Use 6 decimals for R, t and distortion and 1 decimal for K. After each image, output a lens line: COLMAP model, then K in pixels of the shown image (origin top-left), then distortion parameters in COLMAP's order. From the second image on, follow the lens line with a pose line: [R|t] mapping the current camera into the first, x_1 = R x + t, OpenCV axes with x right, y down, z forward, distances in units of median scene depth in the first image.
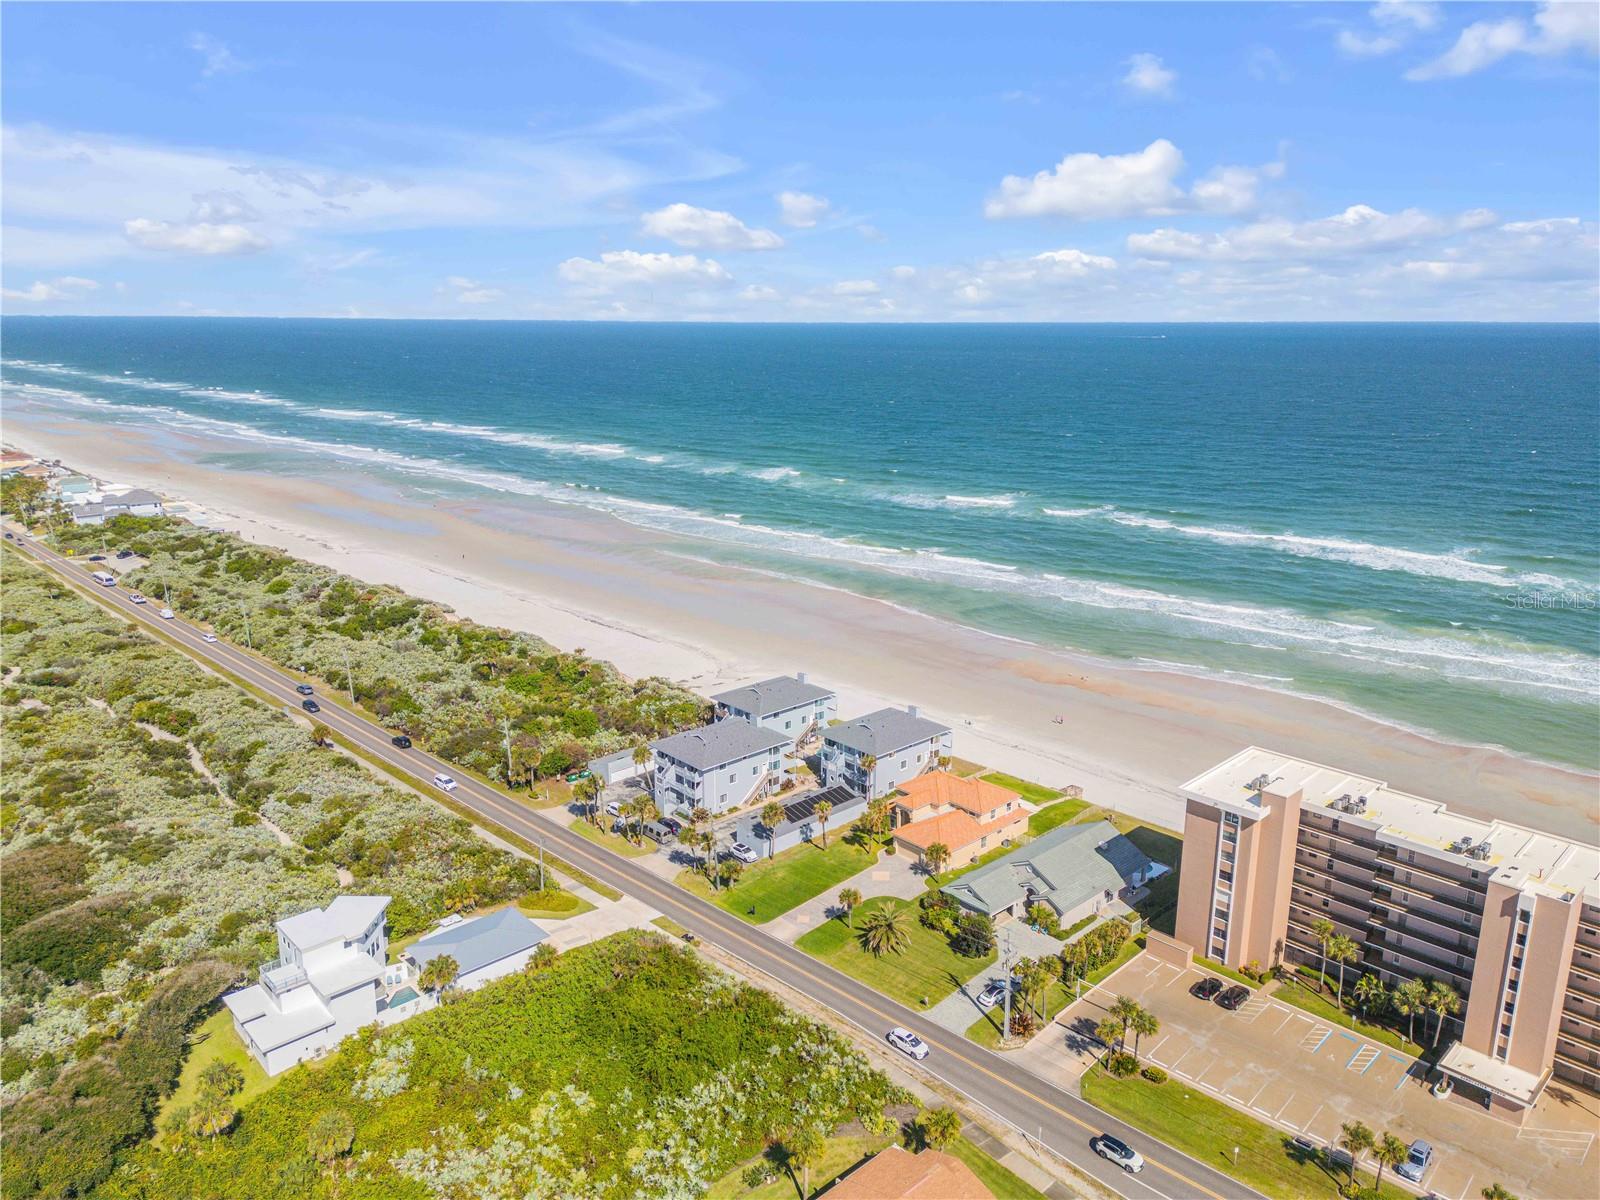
lens RADIAL K [[1116.6, 0, 800.0], [0, 1116.6, 600.0], [0, 0, 1]] dist [0.125111, -0.176488]
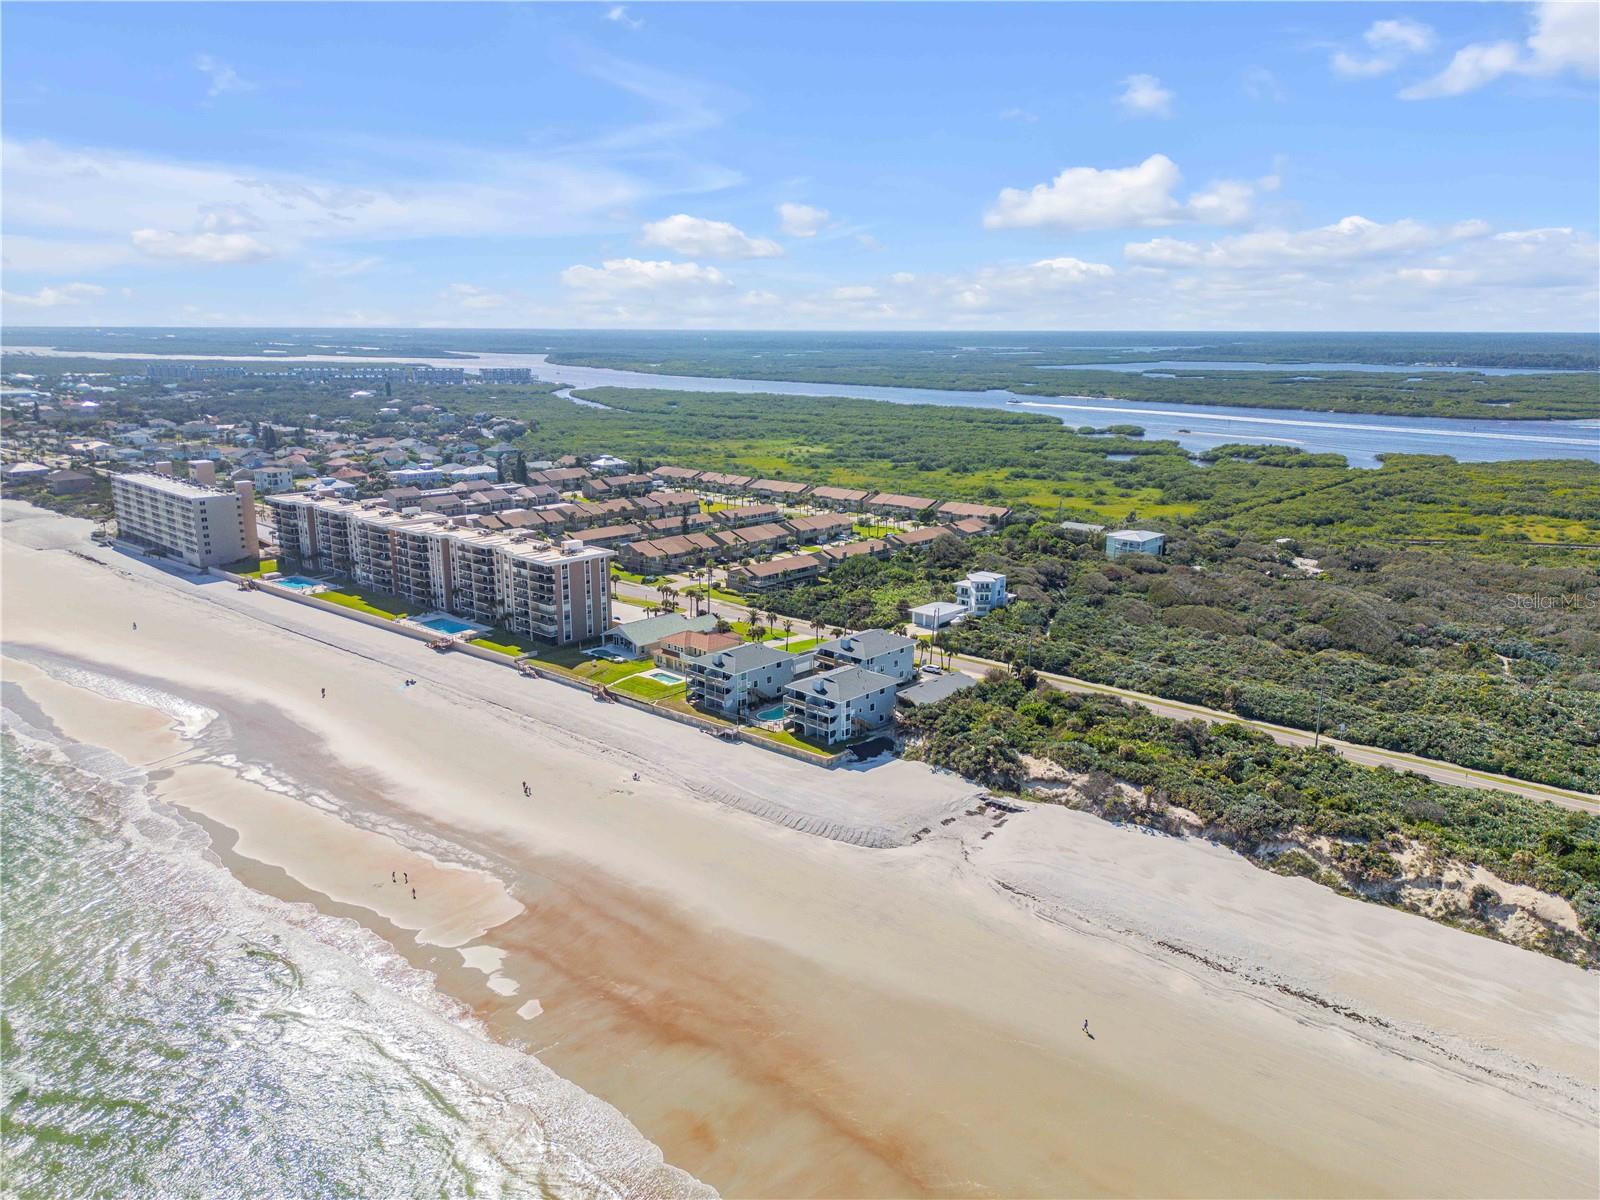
lens RADIAL K [[1104.4, 0, 800.0], [0, 1104.4, 600.0], [0, 0, 1]] dist [0.170710, -0.281760]
pose [[-0.997907, 0.004569, -0.064498, 0.099957], [-0.025978, 0.885123, 0.464631, -0.557791], [0.059211, 0.465334, -0.883152, 2.248966]]
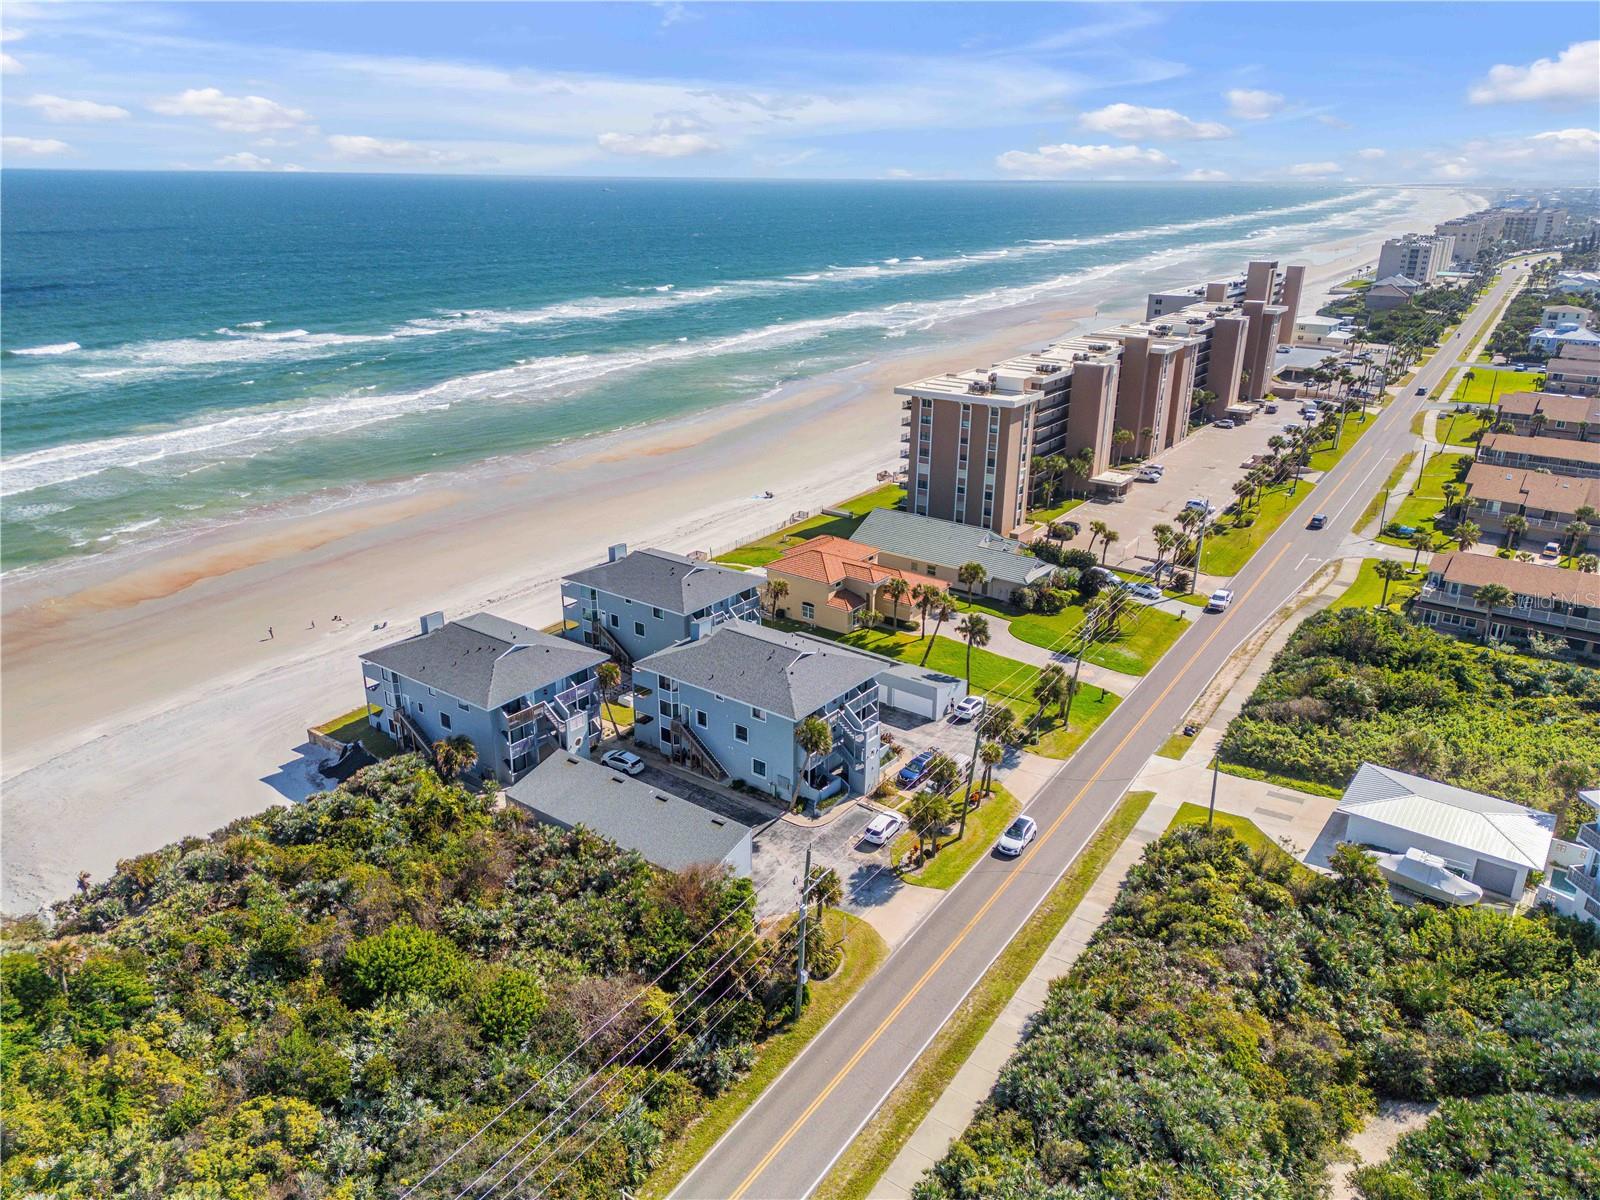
lens RADIAL K [[1116.5, 0, 800.0], [0, 1116.5, 600.0], [0, 0, 1]] dist [0.094037, -0.099242]
pose [[-0.168653, -0.354912, 0.919561, -0.606253], [0.234356, 0.891734, 0.387154, -0.122953], [-0.957410, 0.280799, -0.067218, 1.061008]]
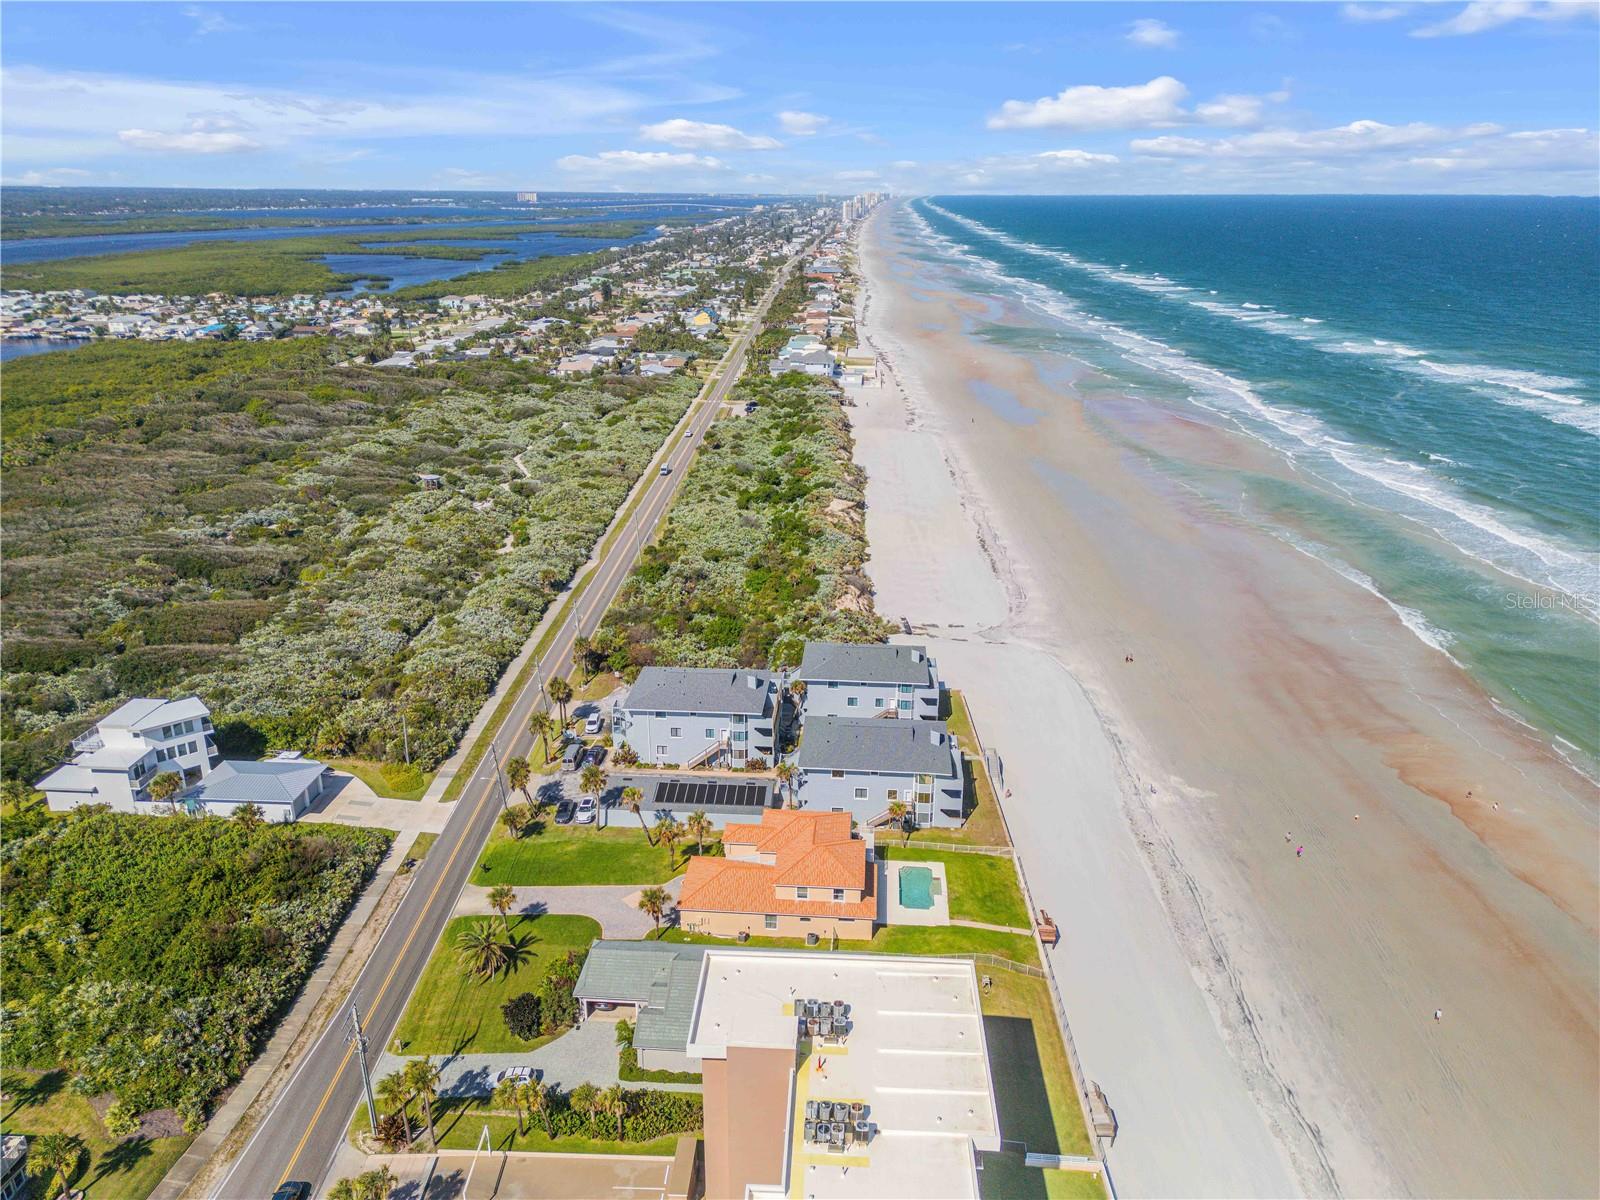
lens RADIAL K [[1116.5, 0, 800.0], [0, 1116.5, 600.0], [0, 0, 1]] dist [0.094037, -0.099242]
pose [[0.681552, 0.249125, -0.688058, 0.587776], [-0.180164, 0.968449, 0.172185, -0.107822], [0.709244, 0.006610, 0.704932, 0.470772]]
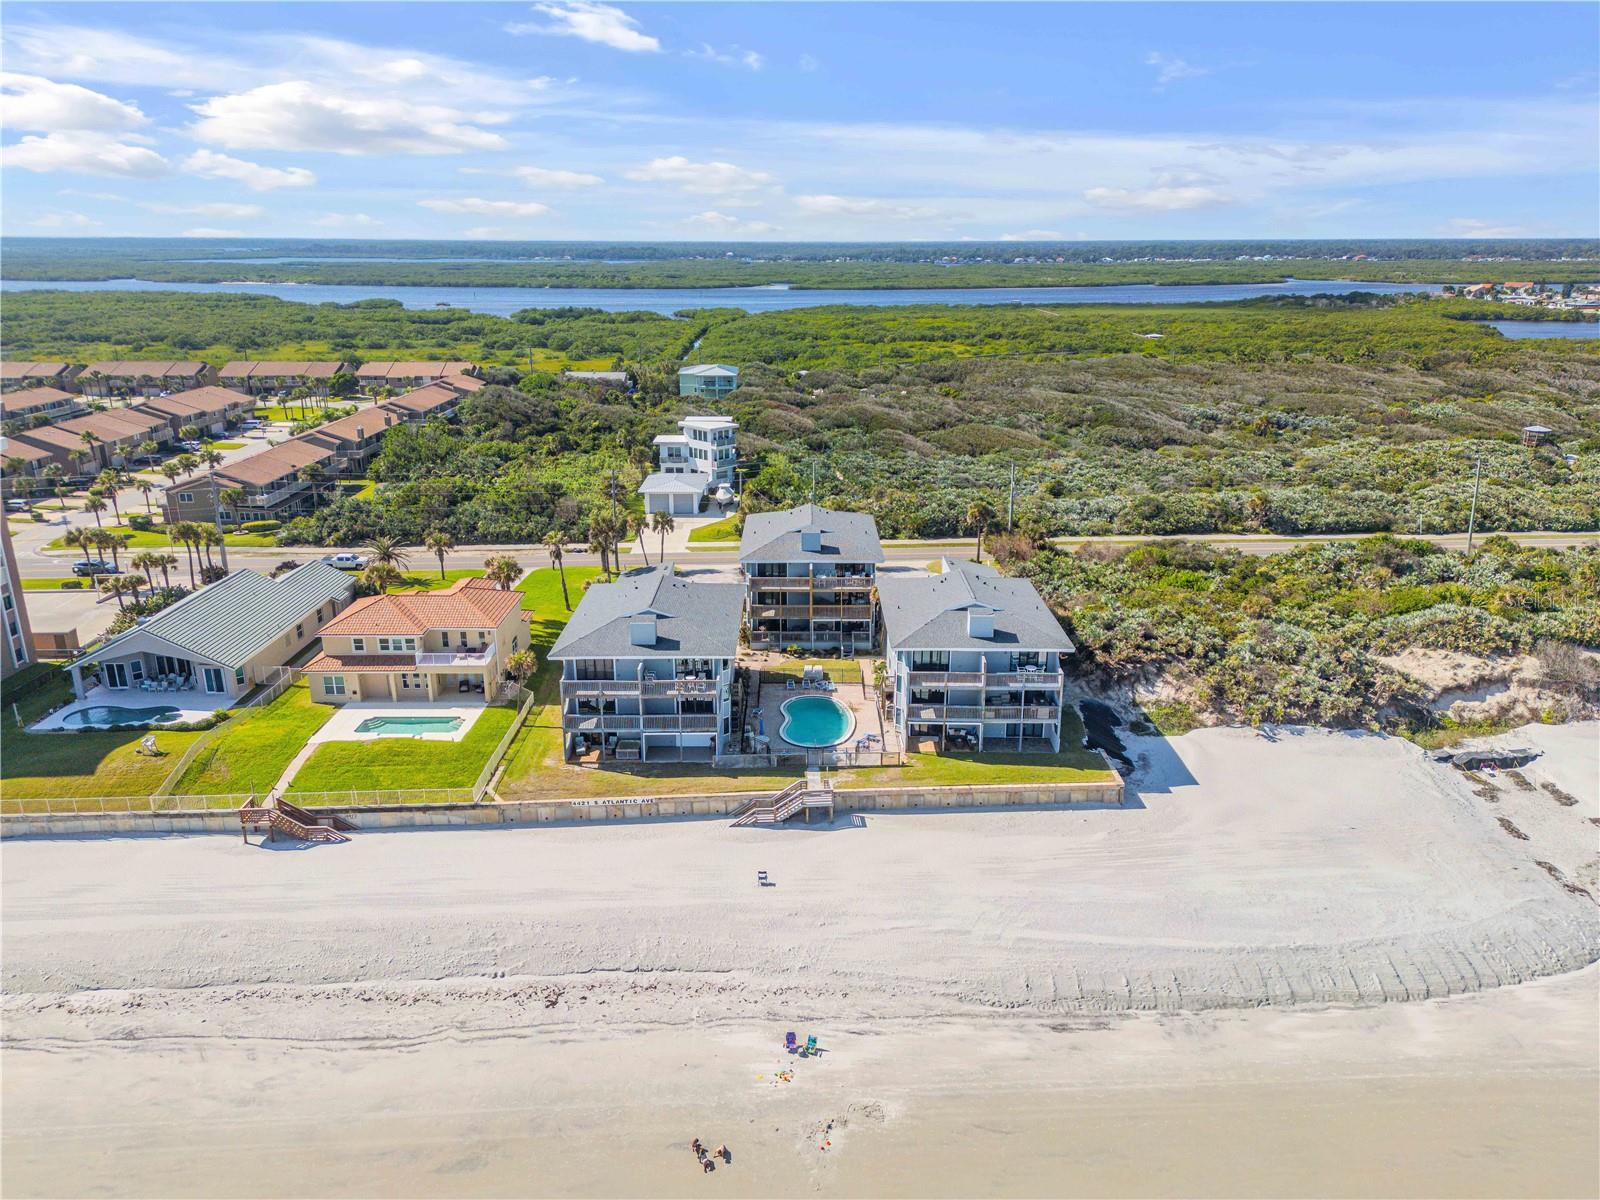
lens RADIAL K [[1116.5, 0, 800.0], [0, 1116.5, 600.0], [0, 0, 1]] dist [0.094037, -0.099242]
pose [[-0.684197, 0.217053, -0.696249, 0.411883], [-0.180772, 0.874417, 0.450240, -0.137669], [0.706538, 0.433915, -0.559036, 1.445859]]
